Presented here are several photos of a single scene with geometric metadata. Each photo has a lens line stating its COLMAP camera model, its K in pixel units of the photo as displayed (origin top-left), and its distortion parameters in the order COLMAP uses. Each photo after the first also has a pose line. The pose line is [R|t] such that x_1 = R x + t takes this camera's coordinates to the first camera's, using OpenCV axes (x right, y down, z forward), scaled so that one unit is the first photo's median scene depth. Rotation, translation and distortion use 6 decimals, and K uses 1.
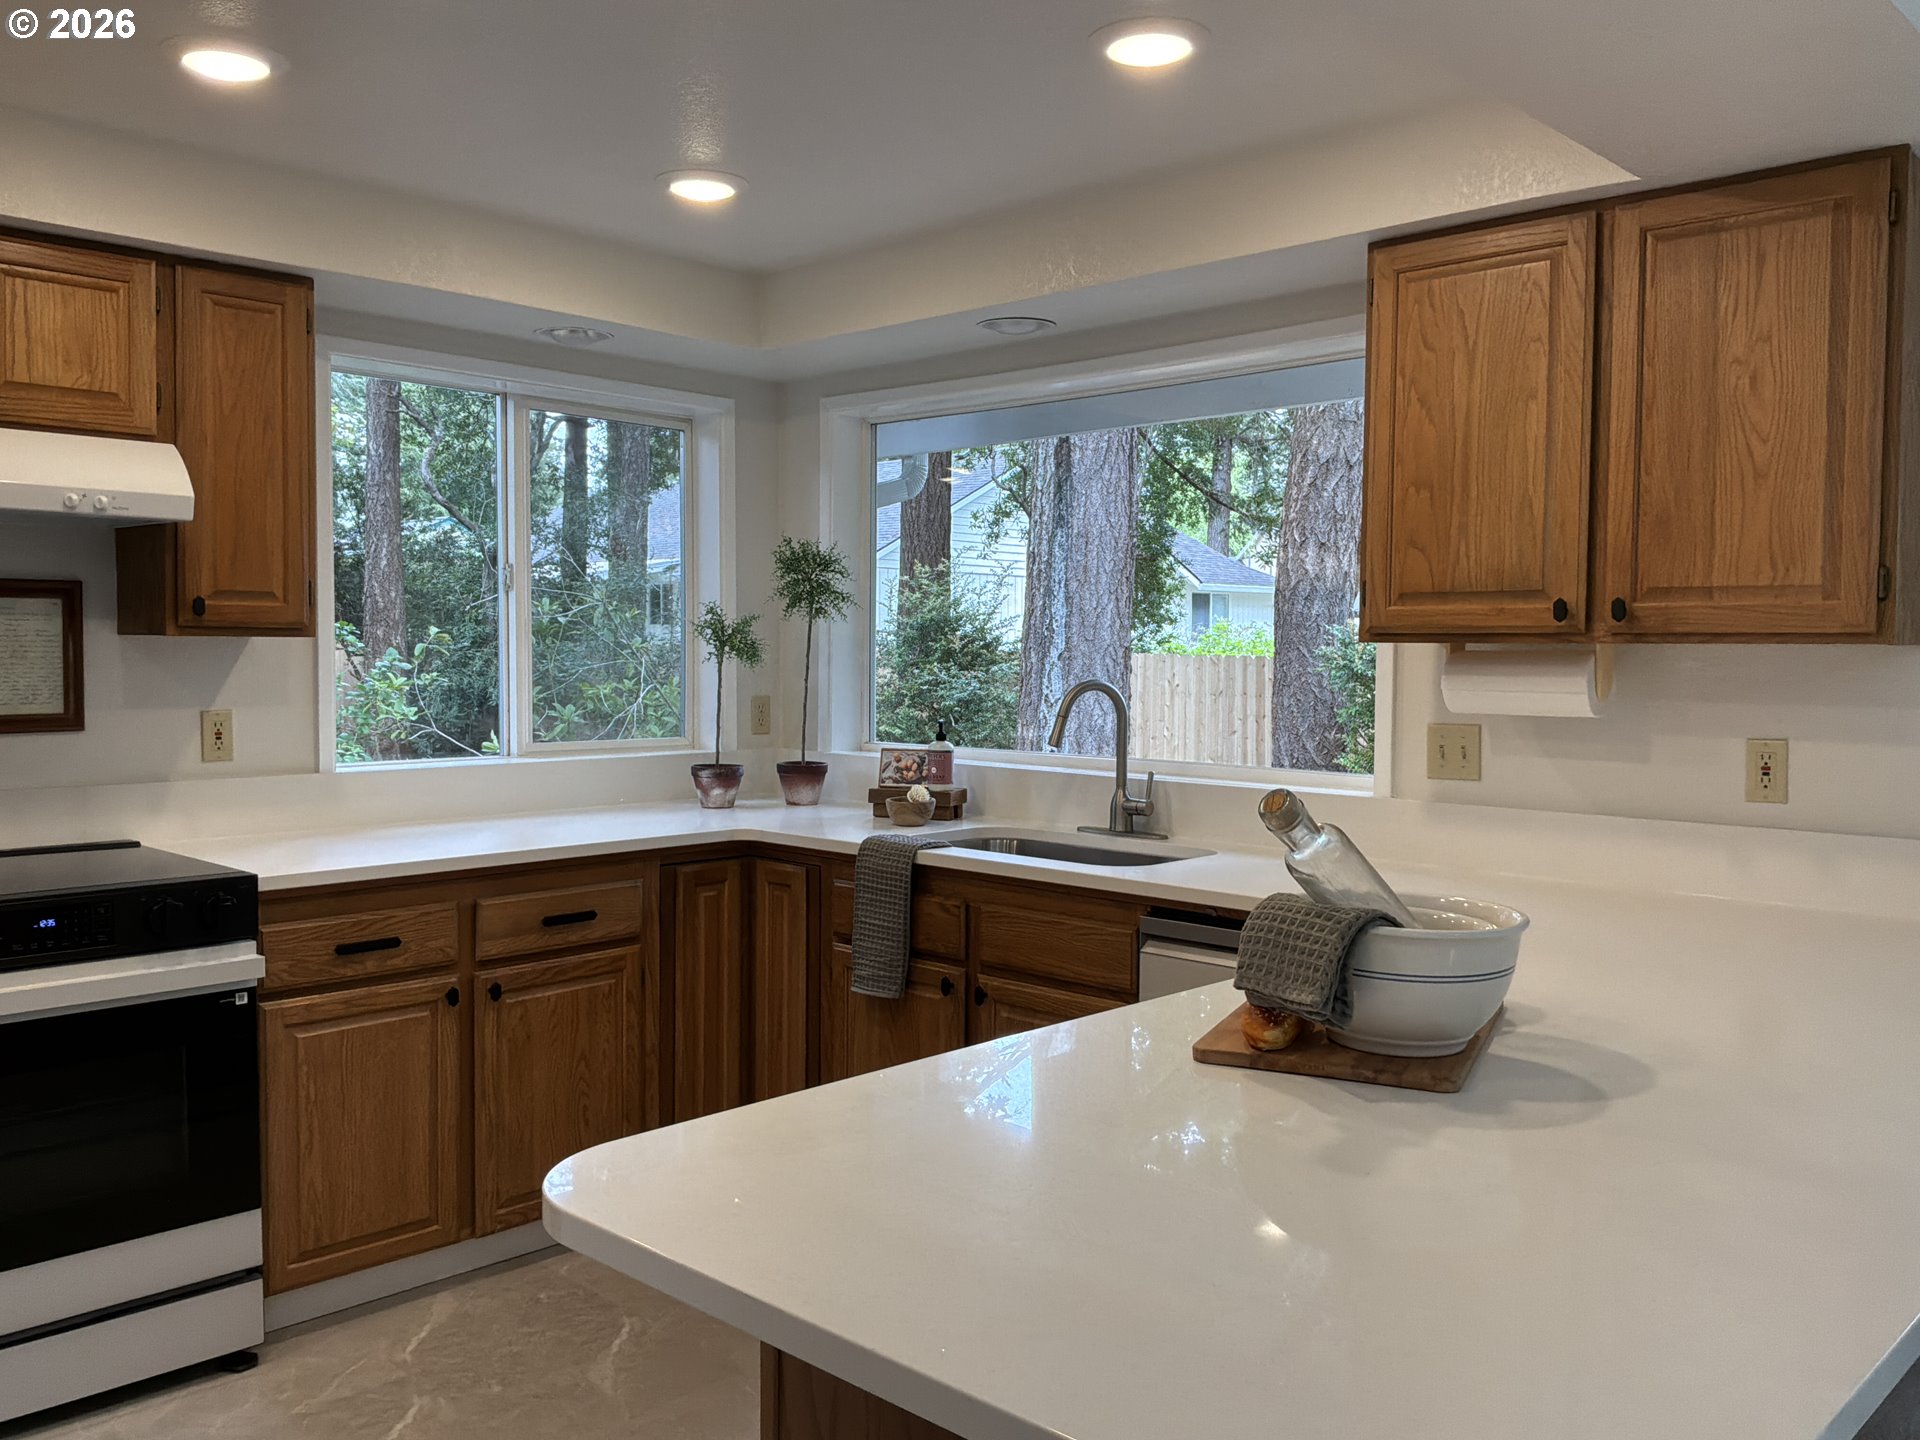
lens RADIAL K [[1580.0, 0, 960.0], [0, 1580.0, 720.0], [0, 0, 1]] dist [0.122275, -0.231506]
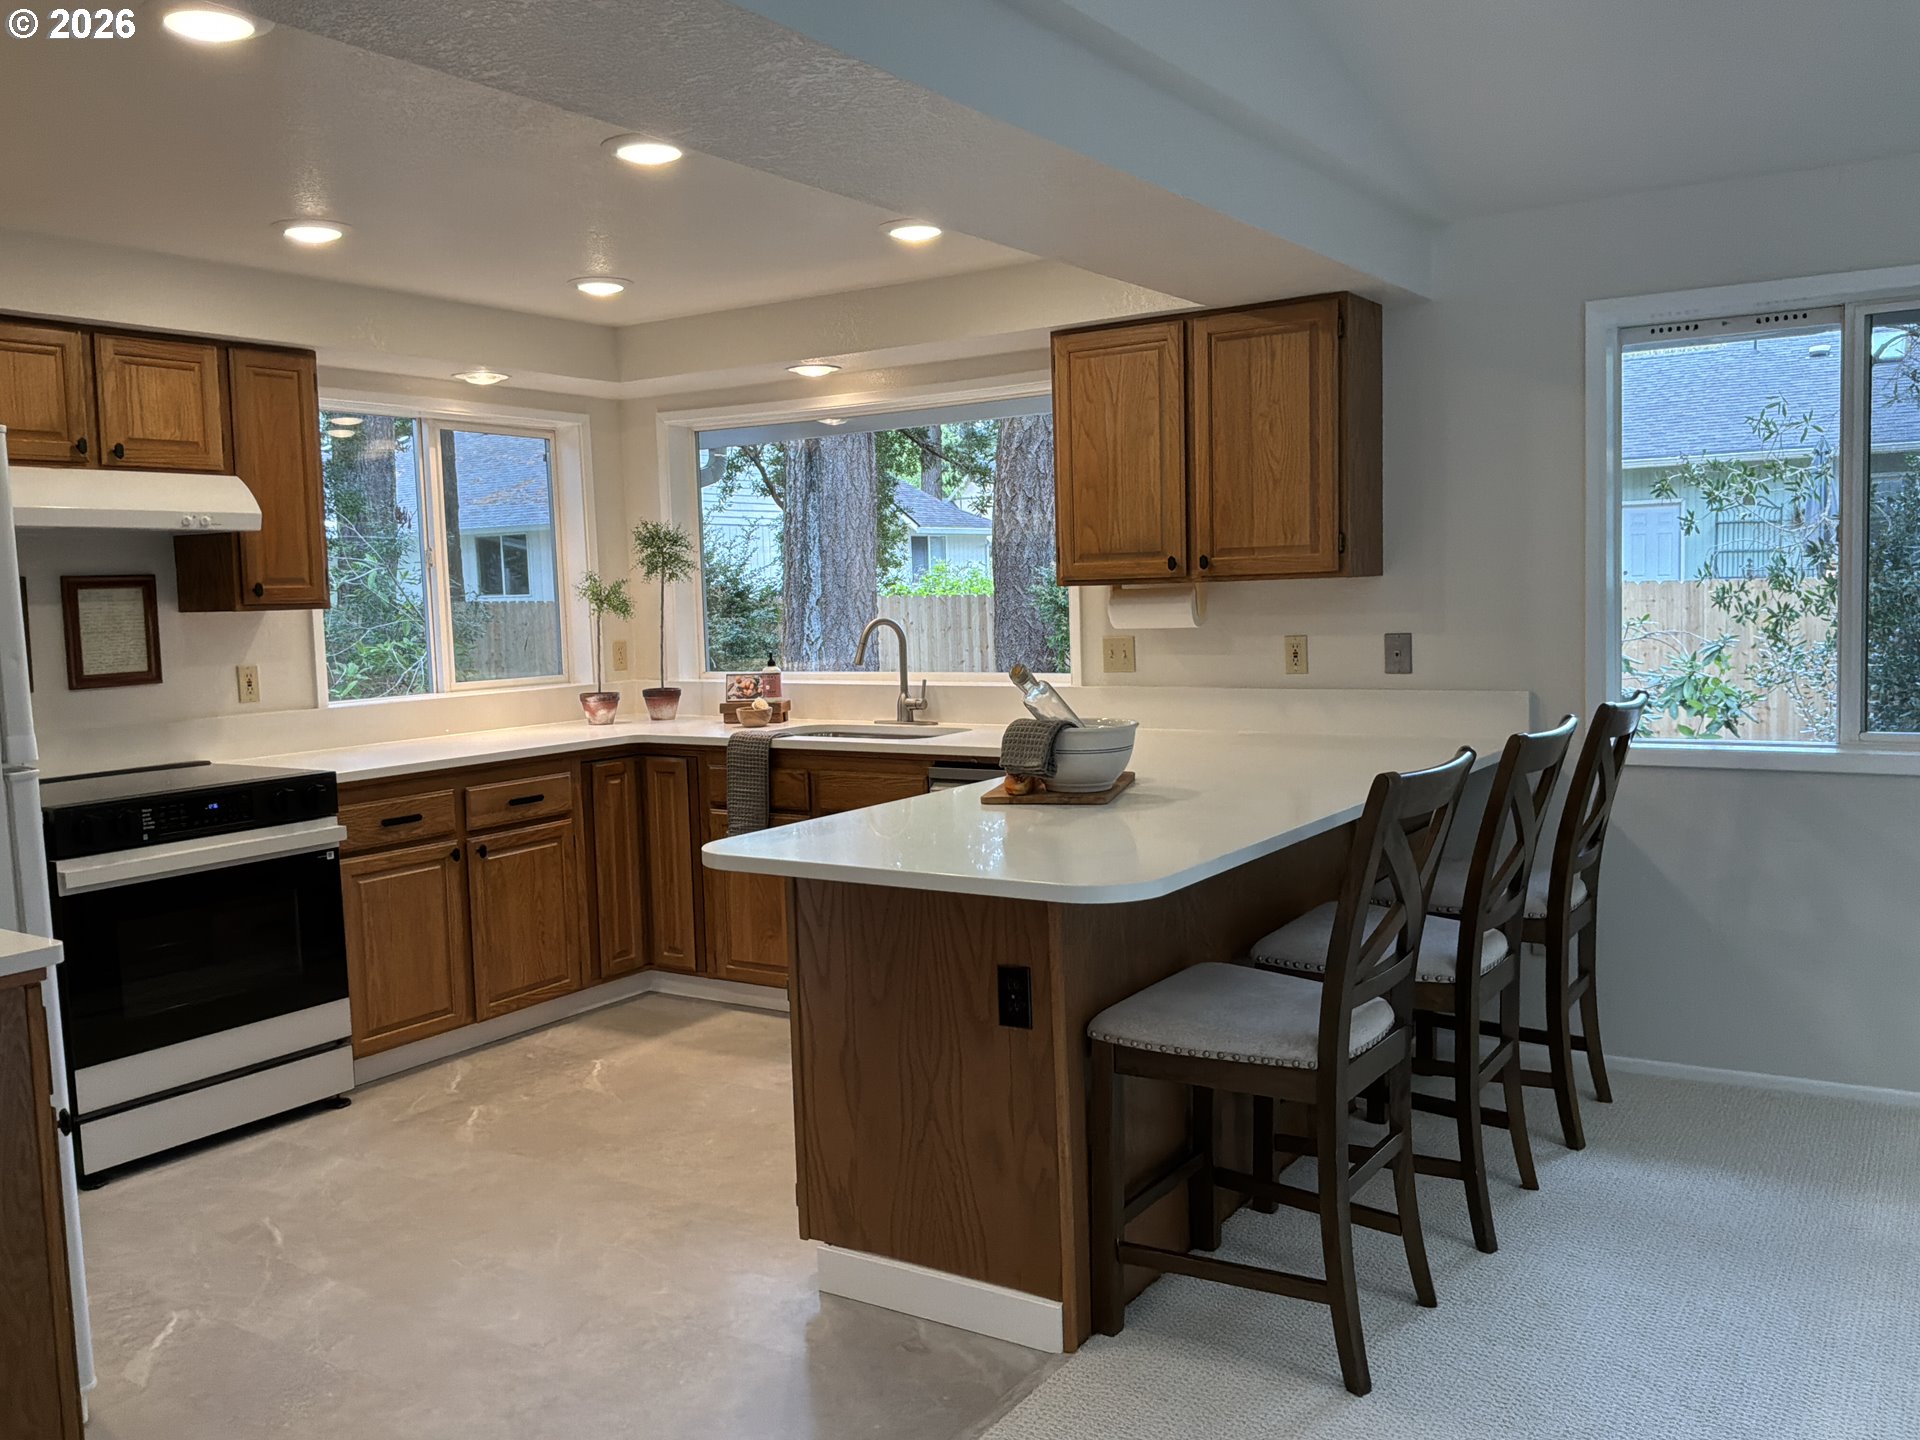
lens RADIAL K [[1580.0, 0, 960.0], [0, 1580.0, 720.0], [0, 0, 1]] dist [0.122275, -0.231506]
pose [[0.983442, -0.051985, 0.173608, -0.104897], [0.045714, 0.998156, 0.039933, 0.013819], [-0.175364, -0.031336, 0.984005, -0.453167]]
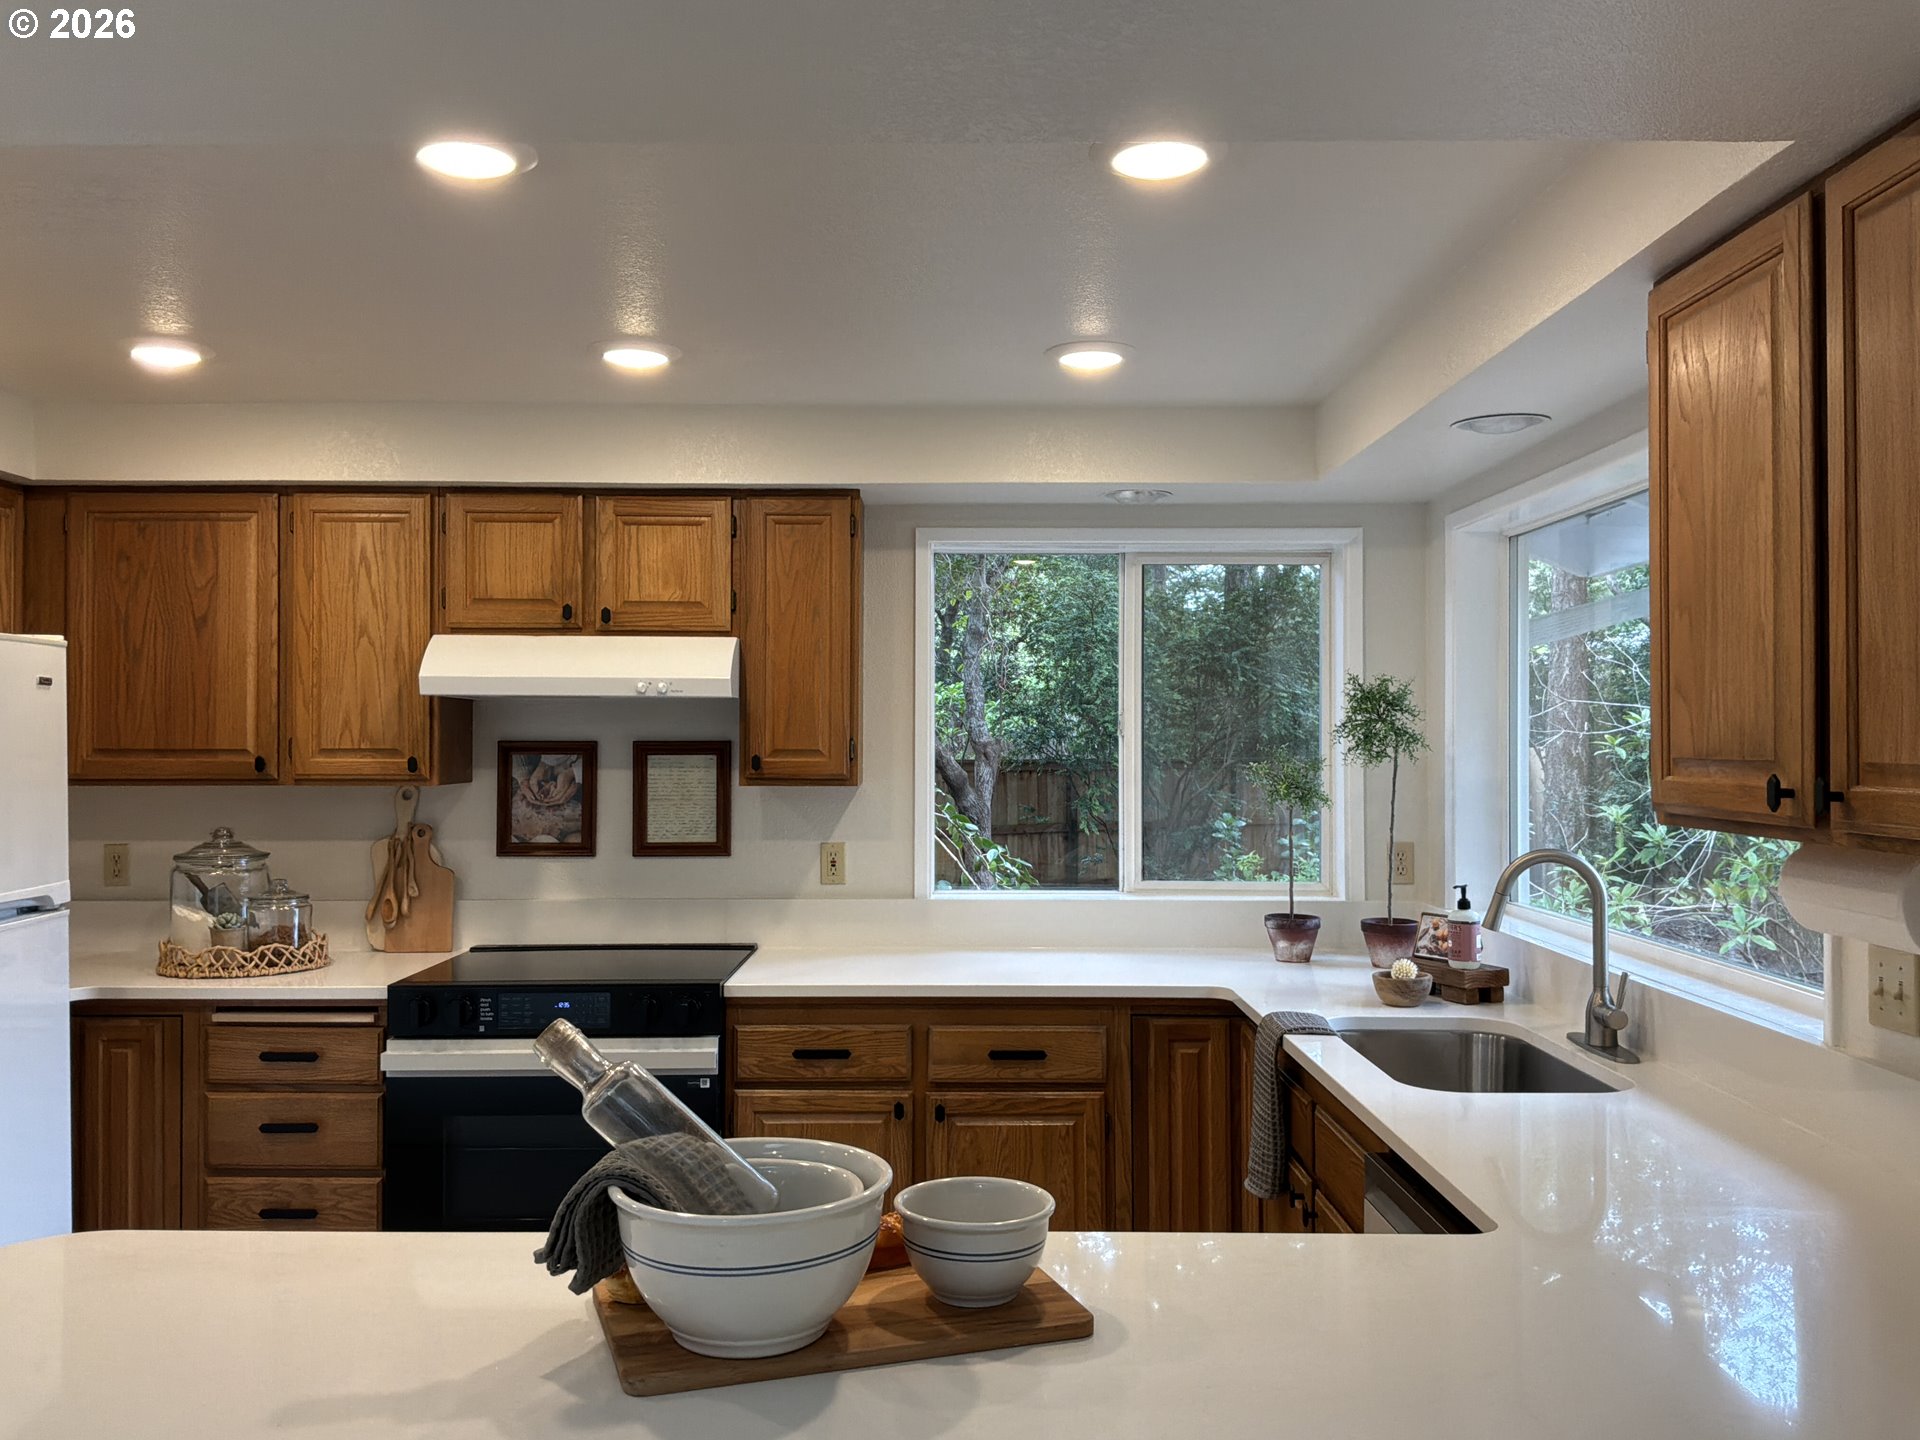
lens RADIAL K [[1580.0, 0, 960.0], [0, 1580.0, 720.0], [0, 0, 1]] dist [0.122275, -0.231506]
pose [[0.690359, -0.014007, -0.723332, 0.480303], [-0.030656, 0.998348, -0.048592, -0.043642], [0.722818, 0.055721, 0.688789, 0.228922]]
